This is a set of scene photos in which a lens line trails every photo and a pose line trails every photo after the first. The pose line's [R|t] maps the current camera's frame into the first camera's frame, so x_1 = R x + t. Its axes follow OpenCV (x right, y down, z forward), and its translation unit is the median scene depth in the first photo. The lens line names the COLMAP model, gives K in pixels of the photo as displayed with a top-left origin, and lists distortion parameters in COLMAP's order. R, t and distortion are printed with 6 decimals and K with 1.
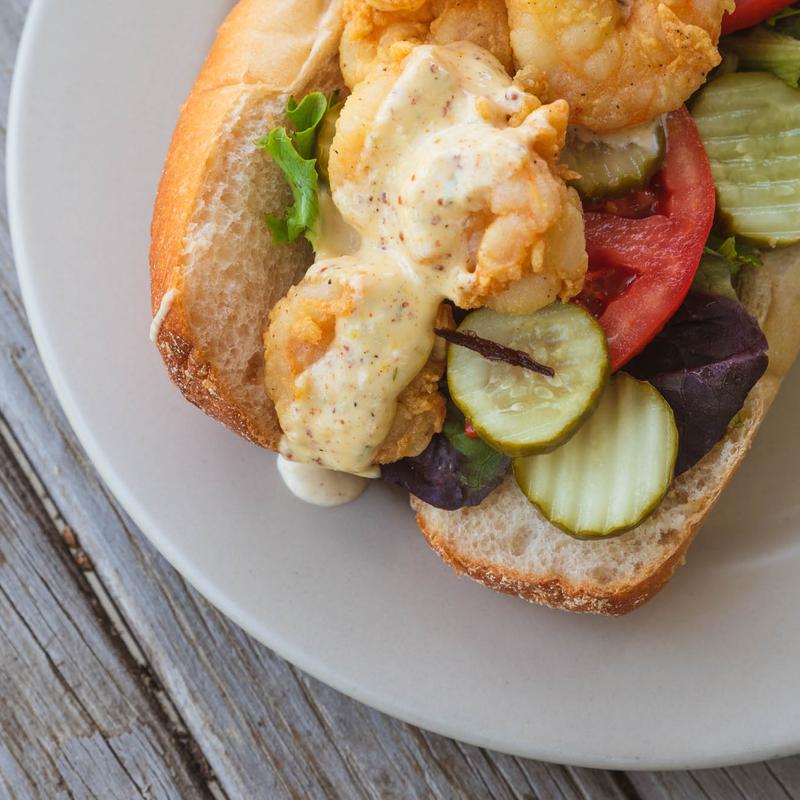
lens RADIAL K [[1956.3, 0, 402.8], [0, 1956.3, 402.3], [0, 0, 1]] dist [0.019998, 0.000000]
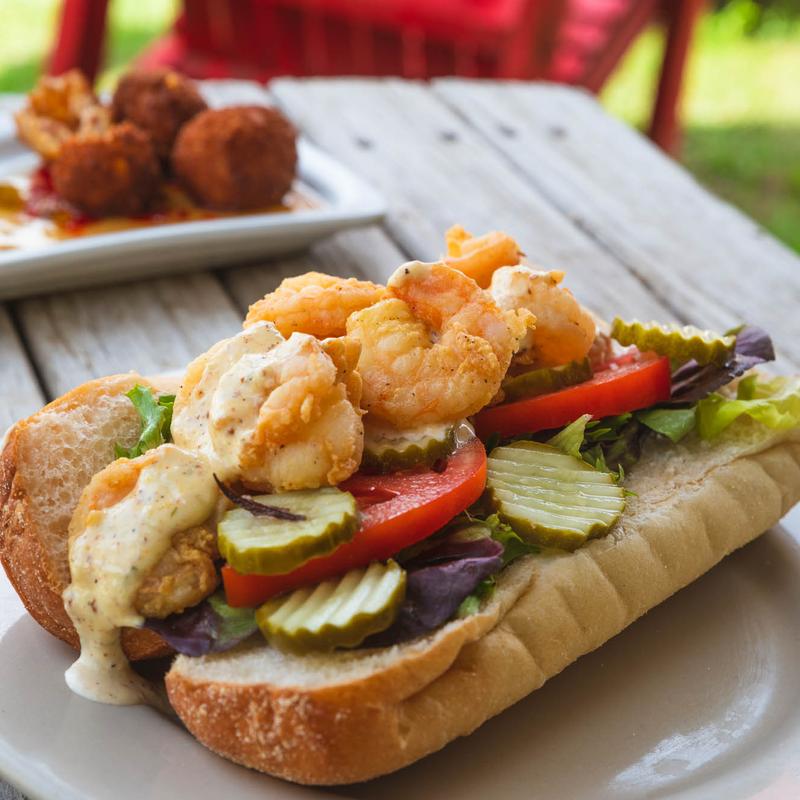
lens RADIAL K [[1956.3, 0, 400.2], [0, 1956.3, 398.2], [0, 0, 1]] dist [0.019998, 0.000000]
pose [[0.977114, 0.095317, -0.190166, 0.335591], [-0.206284, 0.642785, -0.737750, 0.757185], [0.051916, 0.760094, 0.647737, 0.207961]]
